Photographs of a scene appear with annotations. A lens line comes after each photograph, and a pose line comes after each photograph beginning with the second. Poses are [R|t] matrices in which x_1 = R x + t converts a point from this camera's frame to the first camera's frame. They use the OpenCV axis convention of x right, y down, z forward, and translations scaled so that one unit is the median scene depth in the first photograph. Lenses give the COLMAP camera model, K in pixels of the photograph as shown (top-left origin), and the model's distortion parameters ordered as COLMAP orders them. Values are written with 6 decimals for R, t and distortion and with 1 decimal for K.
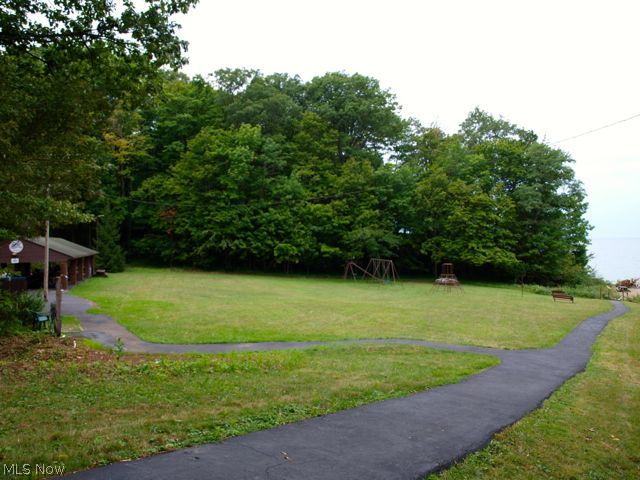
lens RADIAL K [[526.5, 0, 319.9], [0, 526.5, 240.2], [0, 0, 1]] dist [-0.069957, -0.002843]
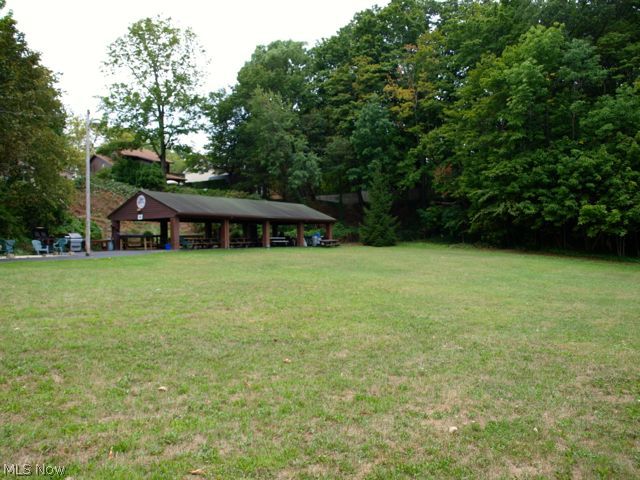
lens RADIAL K [[526.5, 0, 320.1], [0, 526.5, 239.7], [0, 0, 1]] dist [-0.069957, -0.002843]
pose [[0.606228, 0.006294, -0.795266, 0.211922], [-0.000281, 0.999970, 0.007699, 0.042669], [0.795291, -0.004444, 0.606212, 0.387245]]
